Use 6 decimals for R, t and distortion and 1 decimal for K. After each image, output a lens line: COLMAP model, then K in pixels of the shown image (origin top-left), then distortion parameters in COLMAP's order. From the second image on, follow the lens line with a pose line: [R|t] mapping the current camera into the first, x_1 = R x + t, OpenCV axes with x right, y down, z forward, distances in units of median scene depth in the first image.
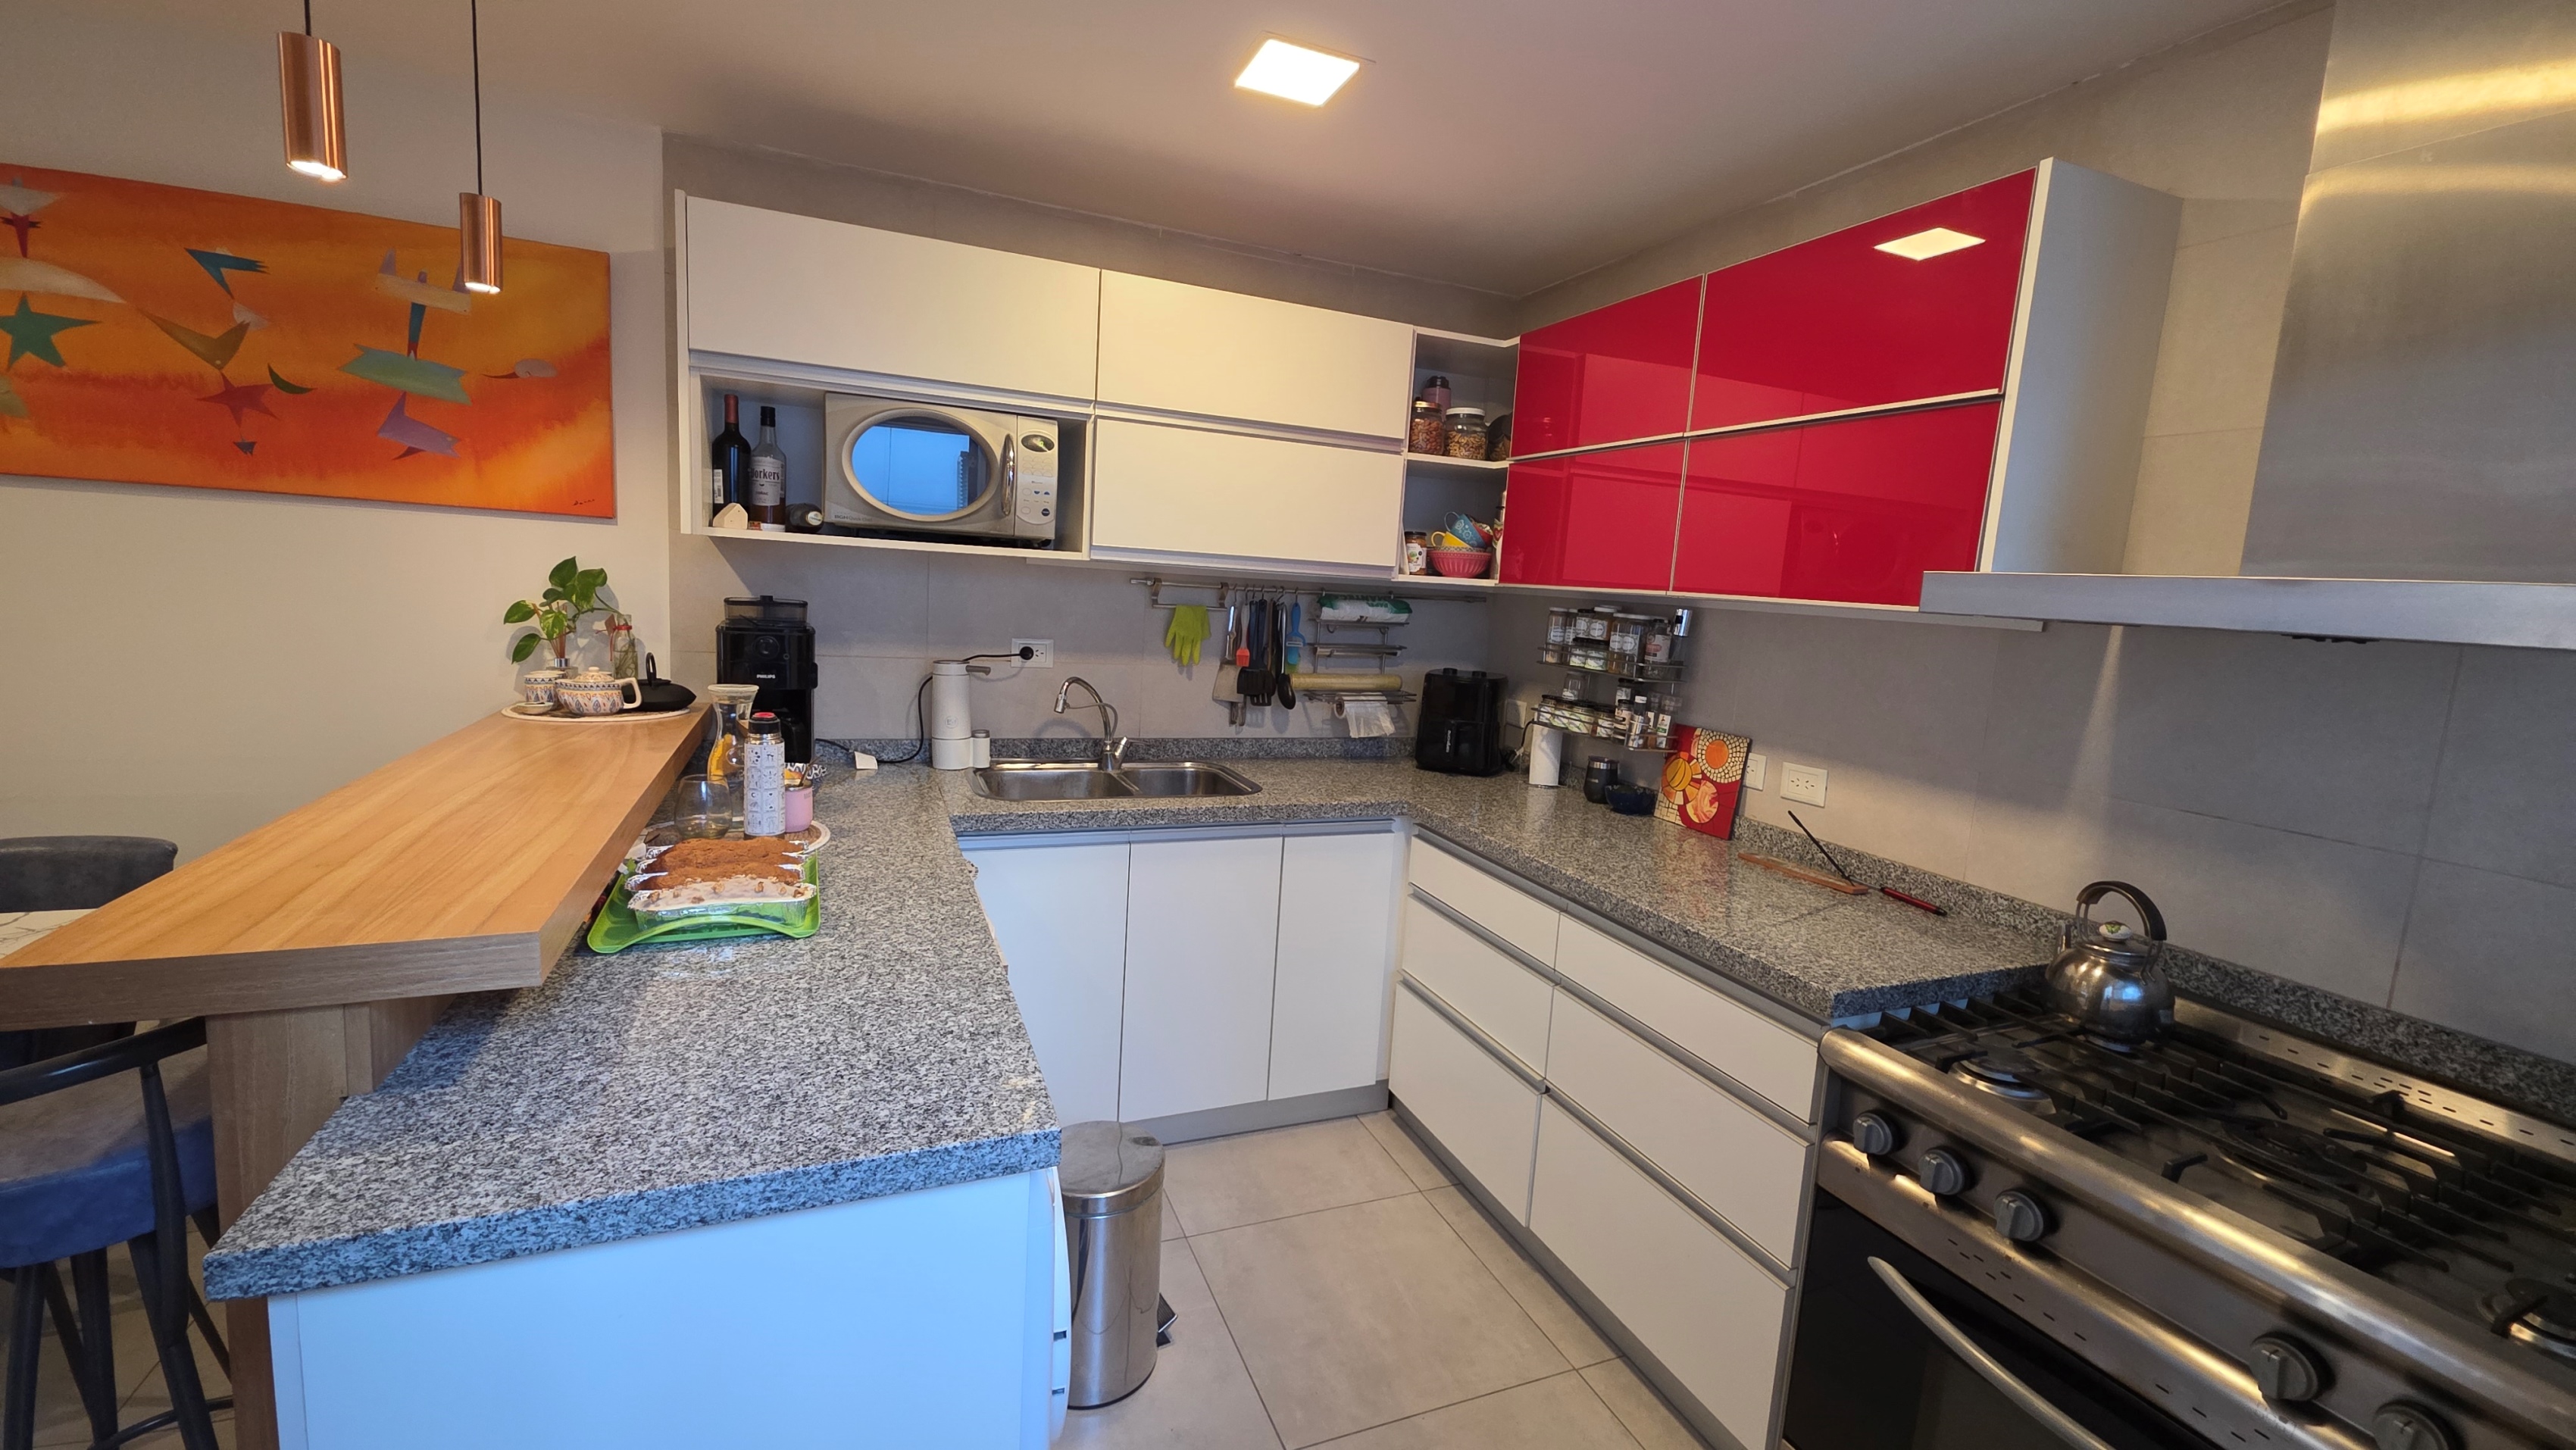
lens RADIAL K [[1022.8, 0, 1287.8], [0, 1022.8, 710.9], [0, 0, 1]] dist [0.014546, -0.009144]
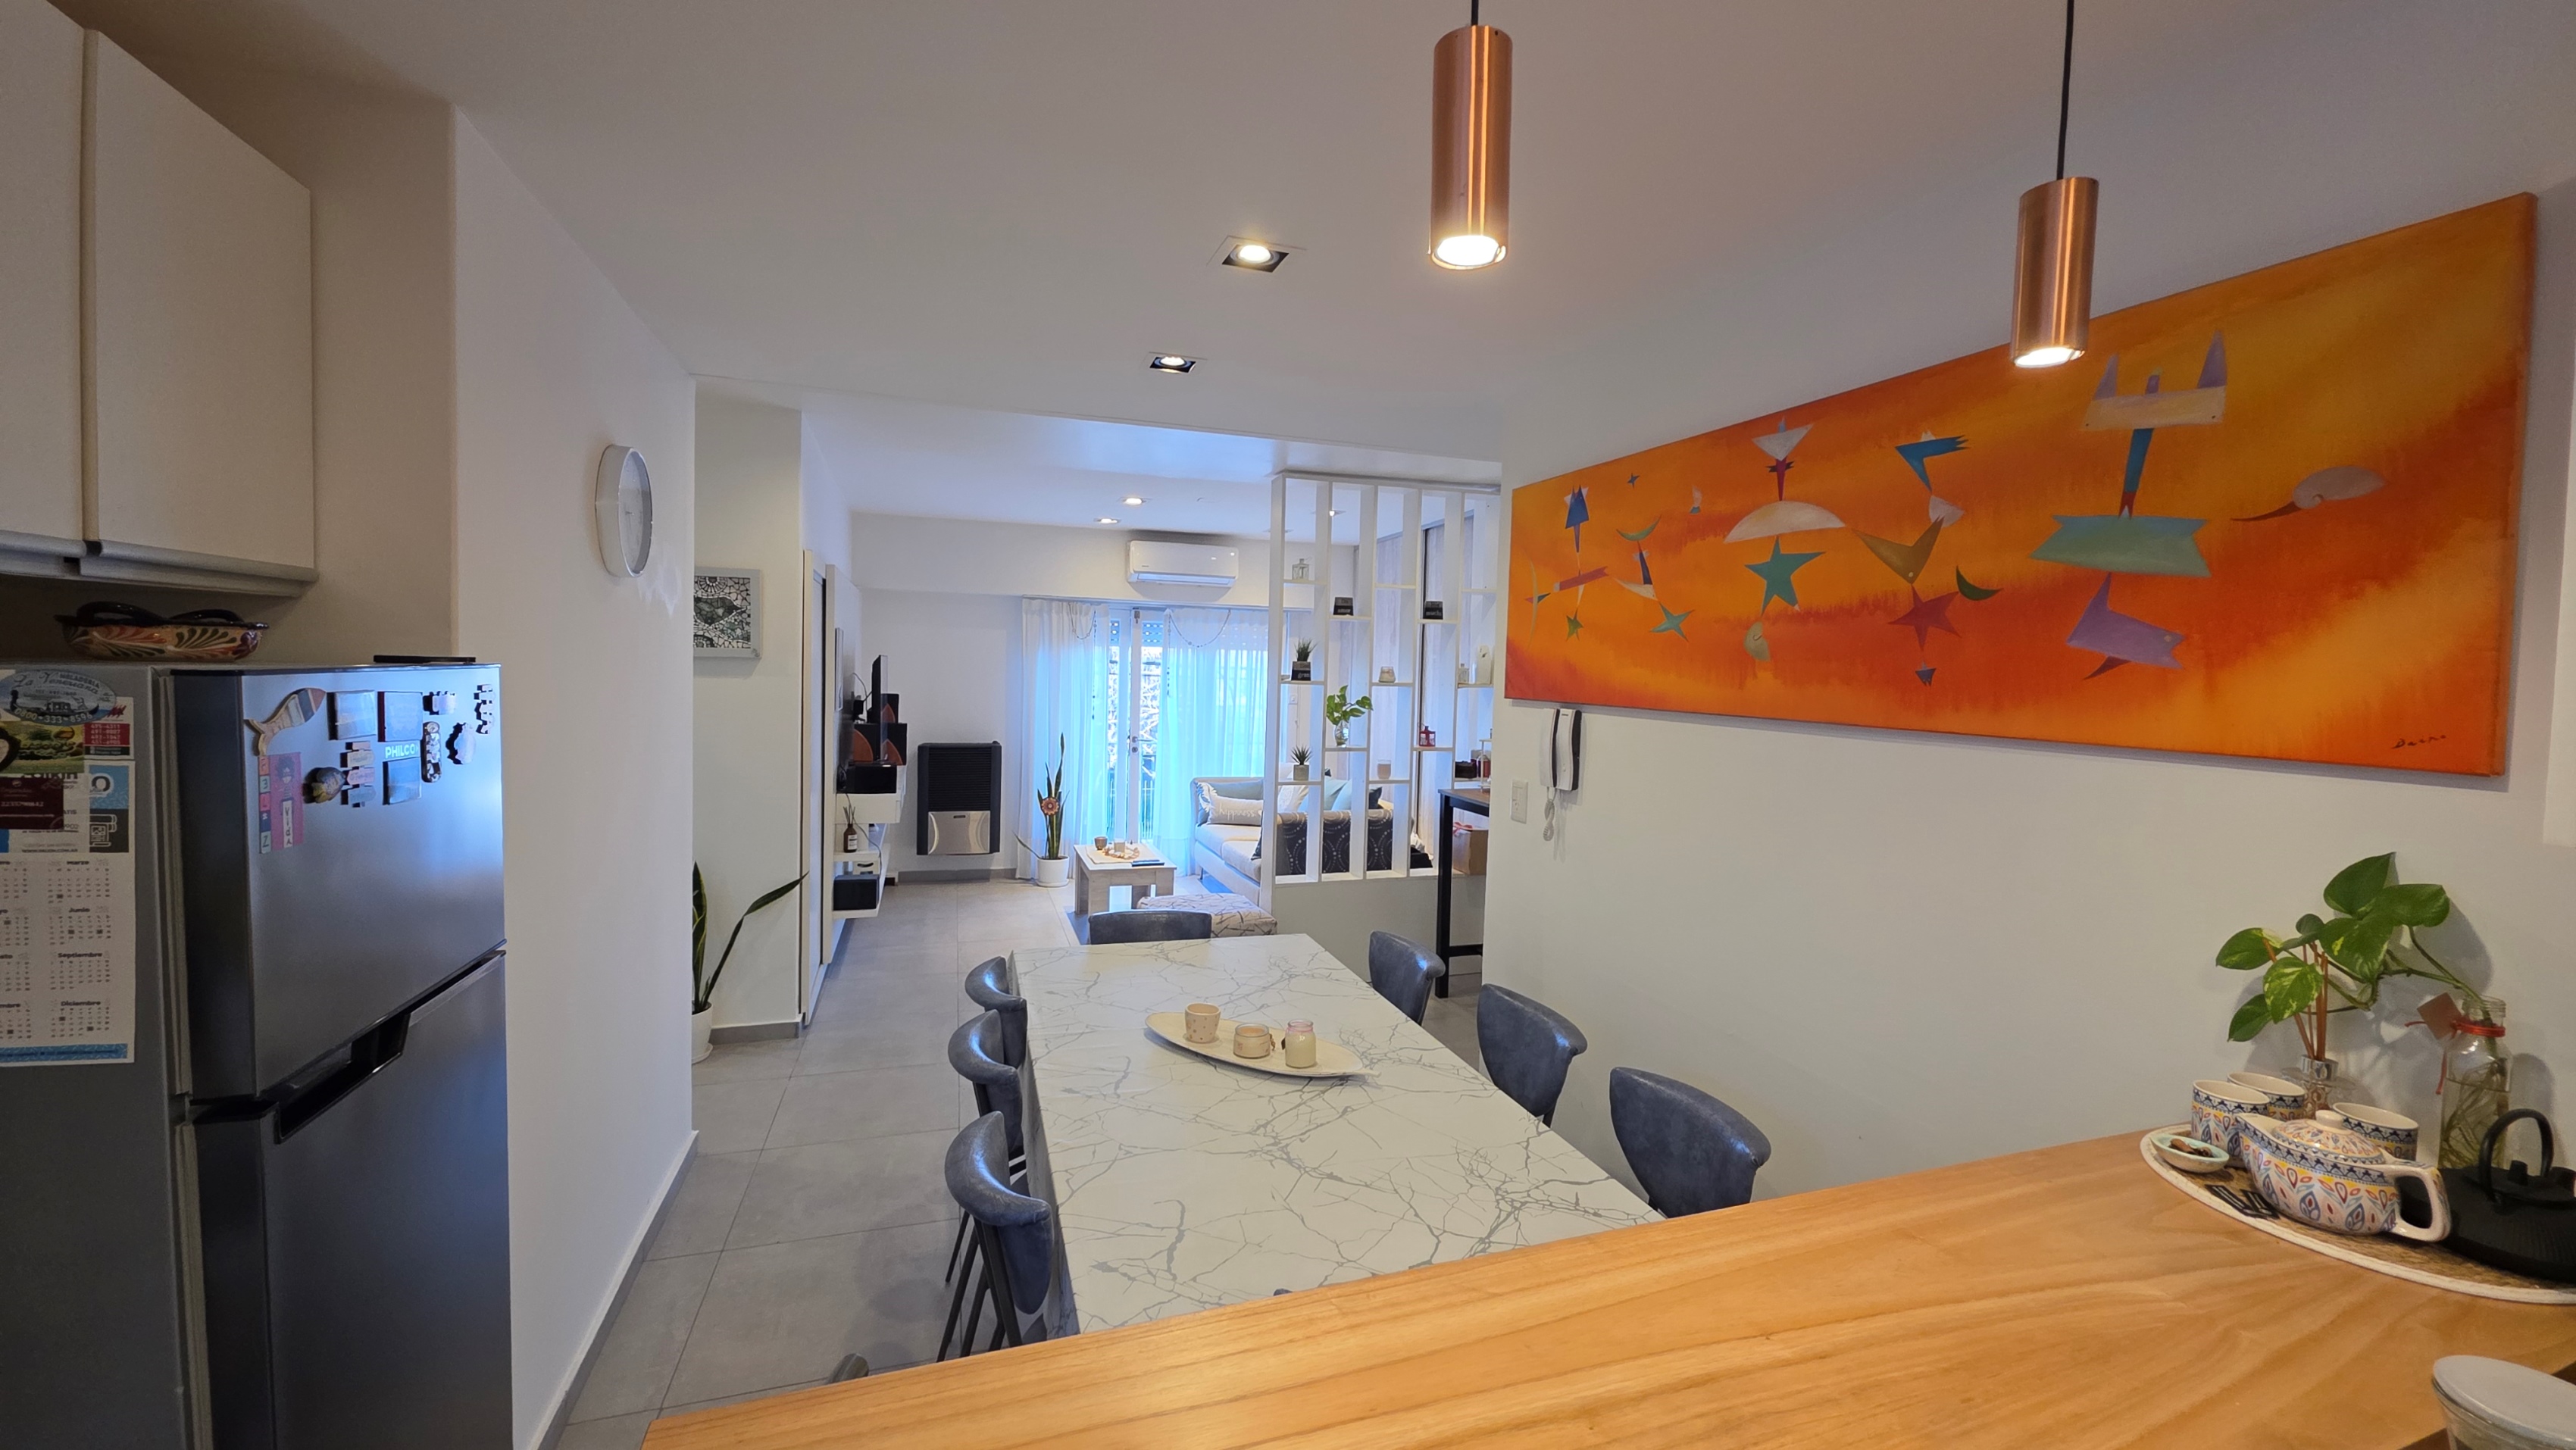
lens RADIAL K [[1022.2, 0, 1292.7], [0, 1022.2, 713.9], [0, 0, 1]] dist [0.015649, -0.008839]
pose [[-0.064448, -0.021861, -0.997682, -0.182682], [-0.160881, 0.986910, -0.011232, -0.125979], [0.984867, 0.159784, -0.067122, 0.518091]]
